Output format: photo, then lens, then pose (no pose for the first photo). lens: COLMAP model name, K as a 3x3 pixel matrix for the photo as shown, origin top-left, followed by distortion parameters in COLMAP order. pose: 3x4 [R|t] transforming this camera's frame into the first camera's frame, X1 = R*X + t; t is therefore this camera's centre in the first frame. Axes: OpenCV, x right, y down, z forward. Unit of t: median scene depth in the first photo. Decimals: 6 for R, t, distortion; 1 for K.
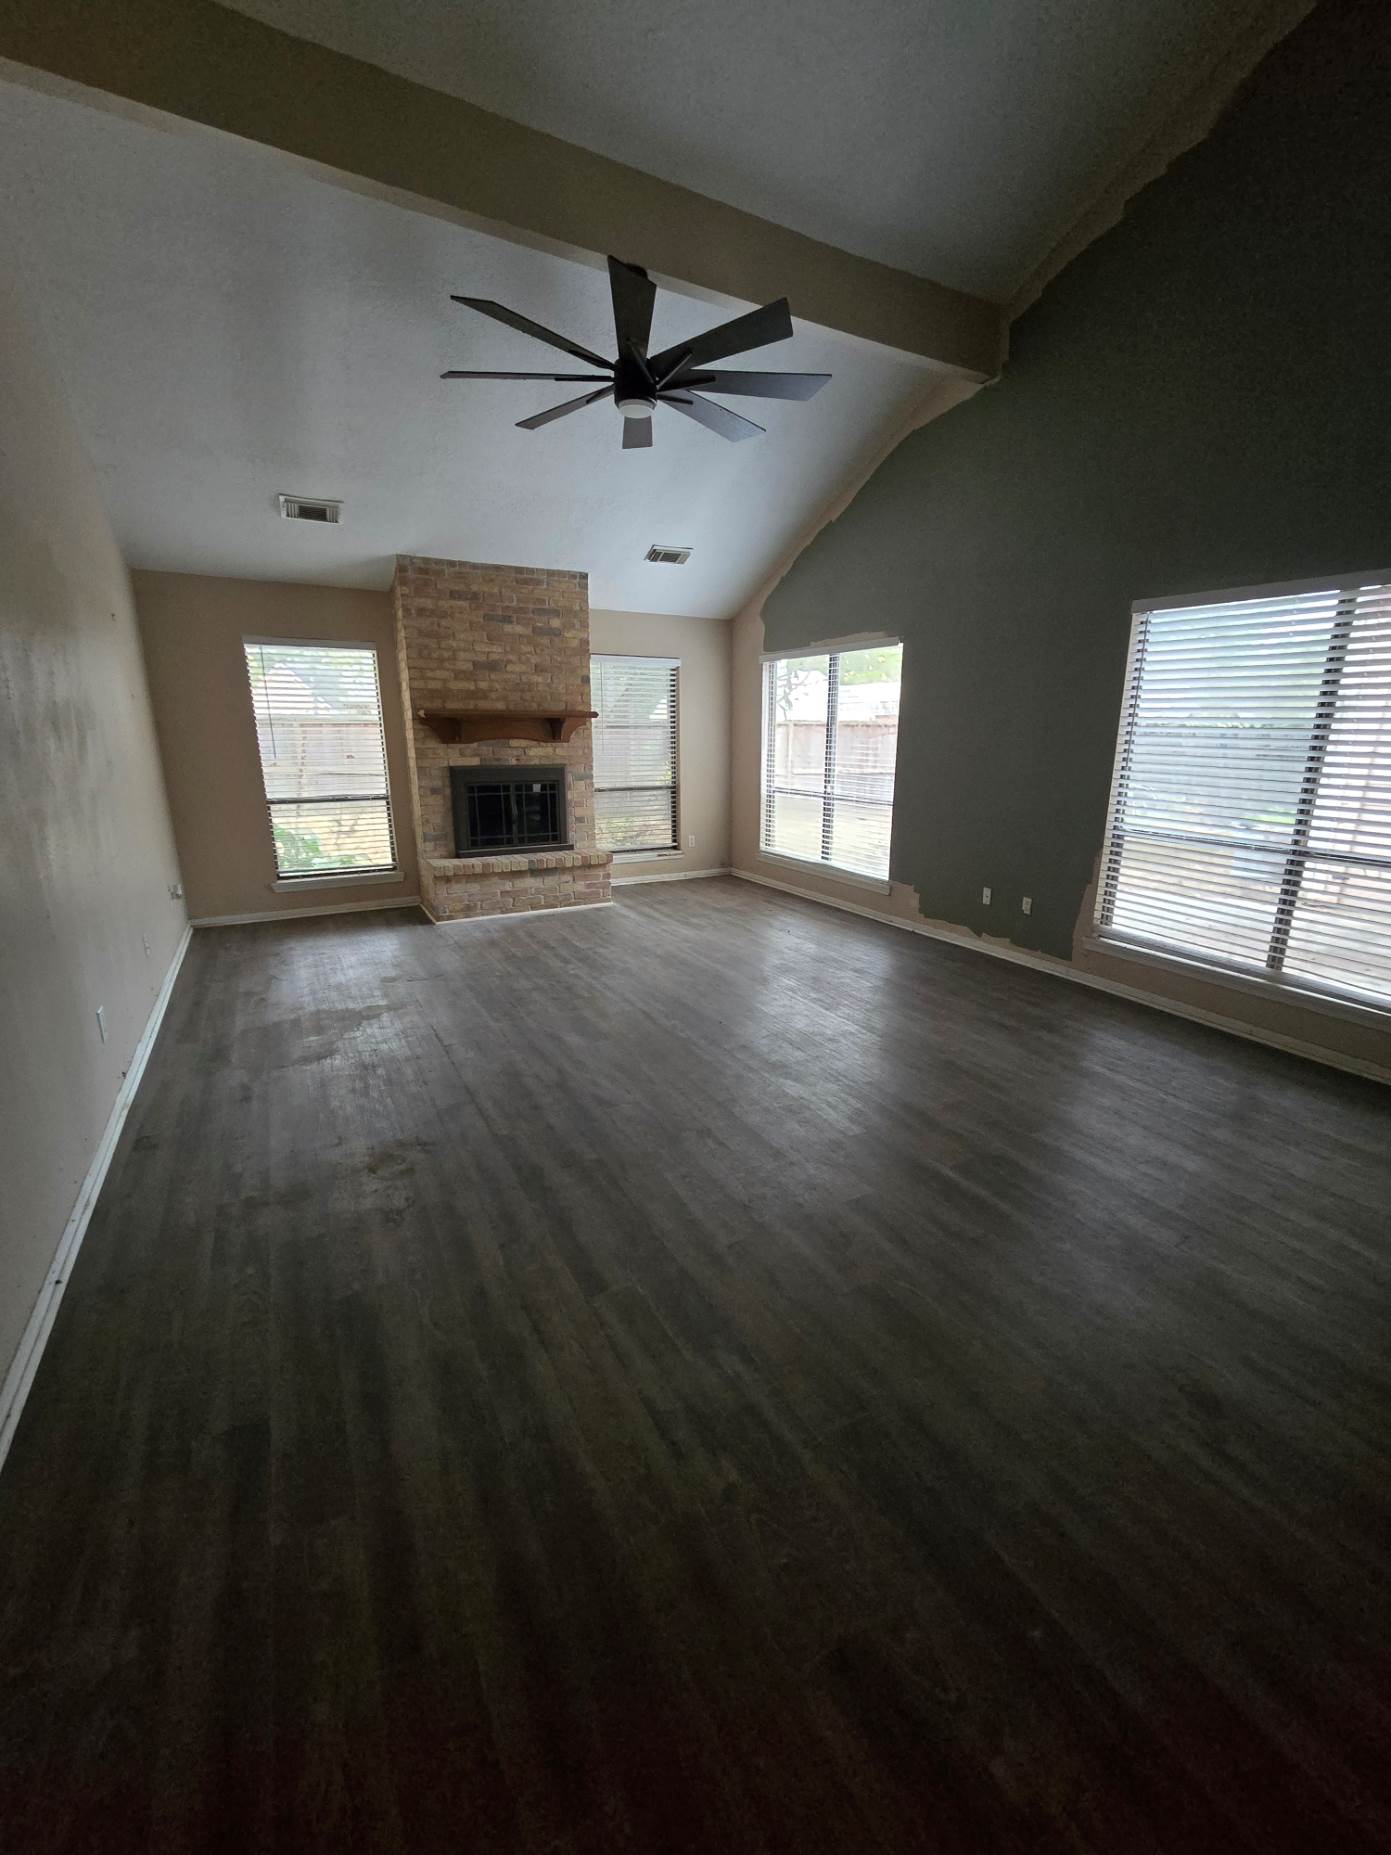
lens RADIAL K [[756.9, 0, 687.8], [0, 756.9, 931.1], [0, 0, 1]] dist [0.000987, 0.000543]
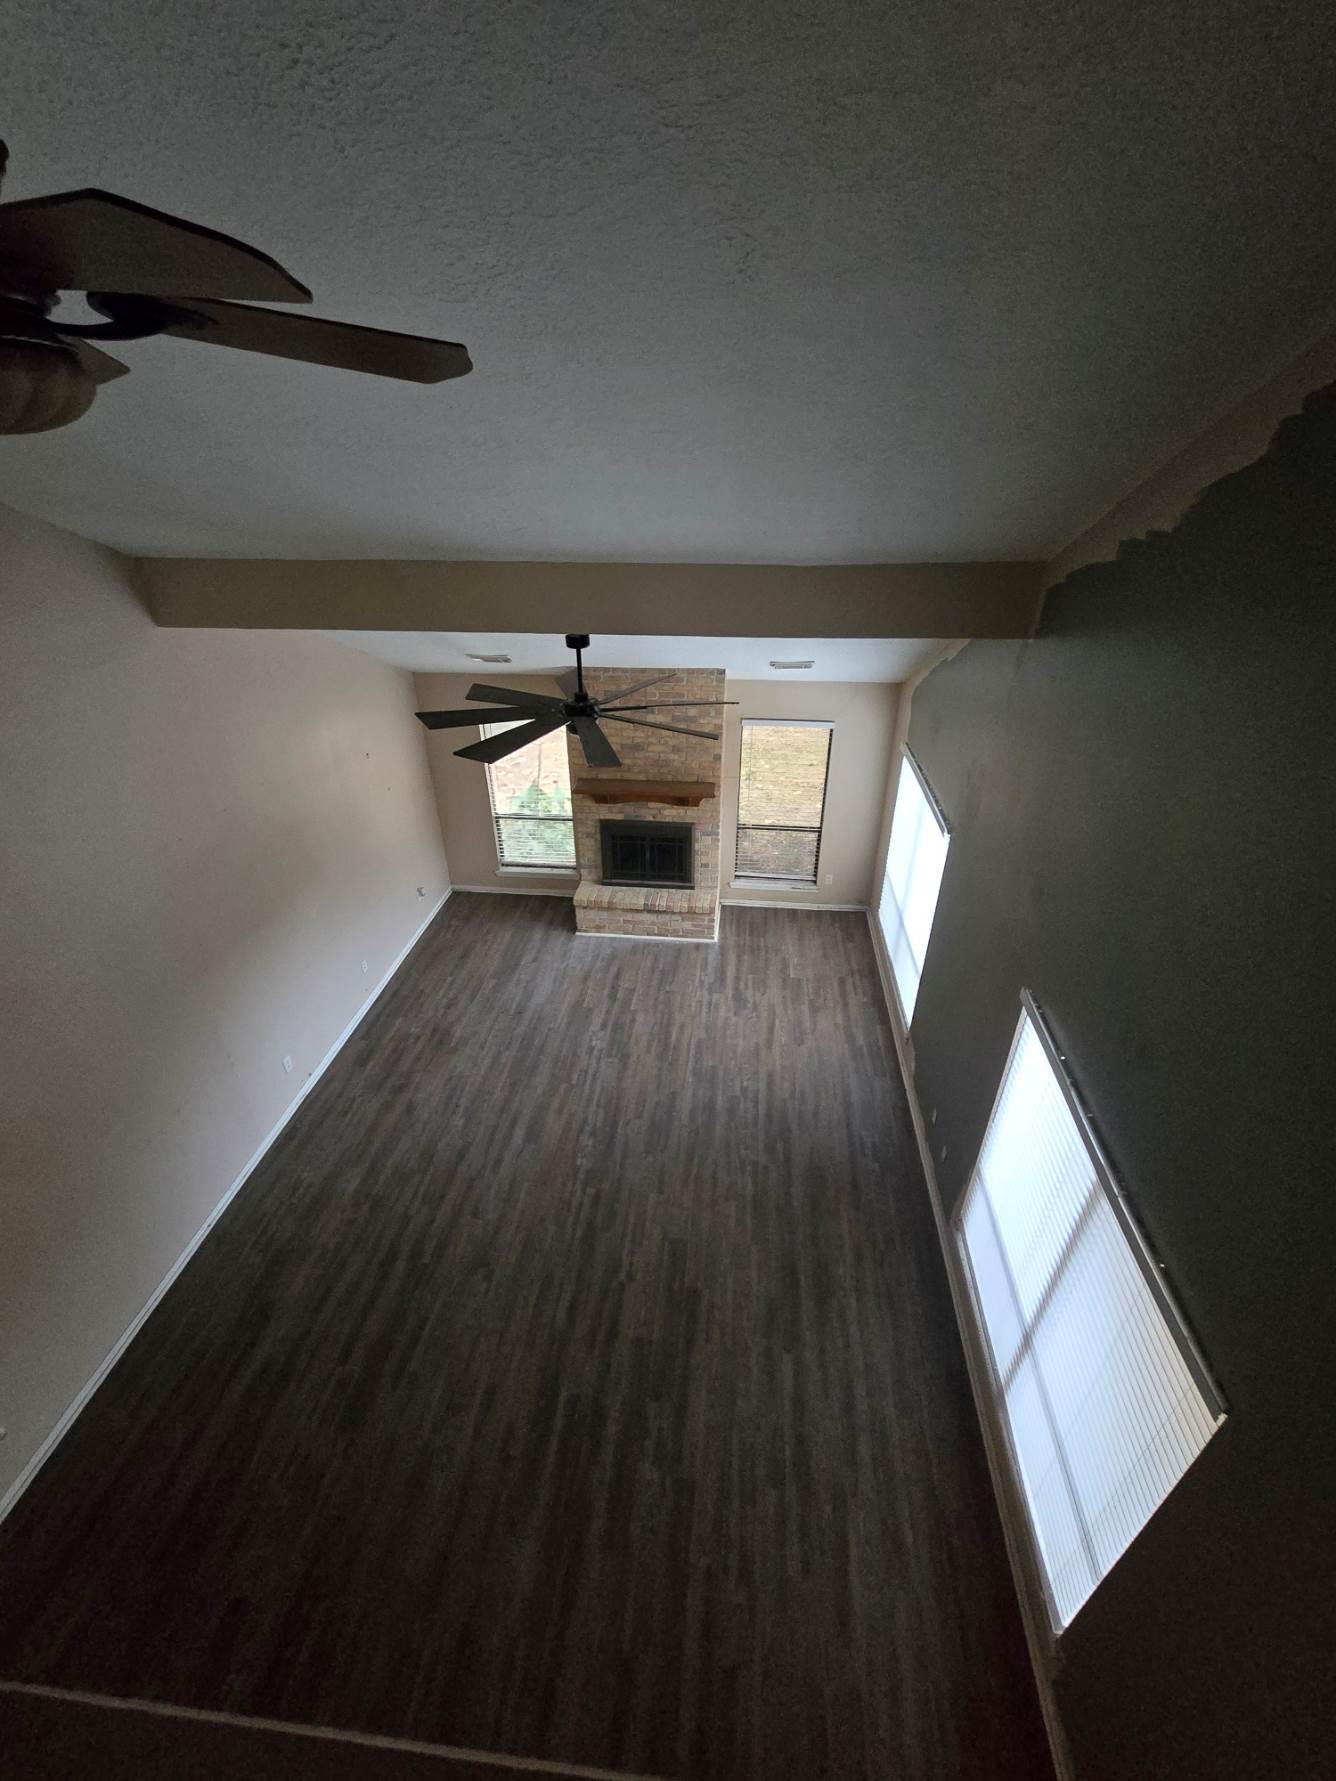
lens RADIAL K [[726.7, 0, 666.6], [0, 726.7, 886.4], [0, 0, 1]] dist [0.000987, 0.000543]
pose [[0.820738, 0.277461, -0.499404, 0.430702], [-0.130979, 0.942248, 0.308242, -0.513209], [0.556087, -0.187575, 0.809681, 0.045130]]
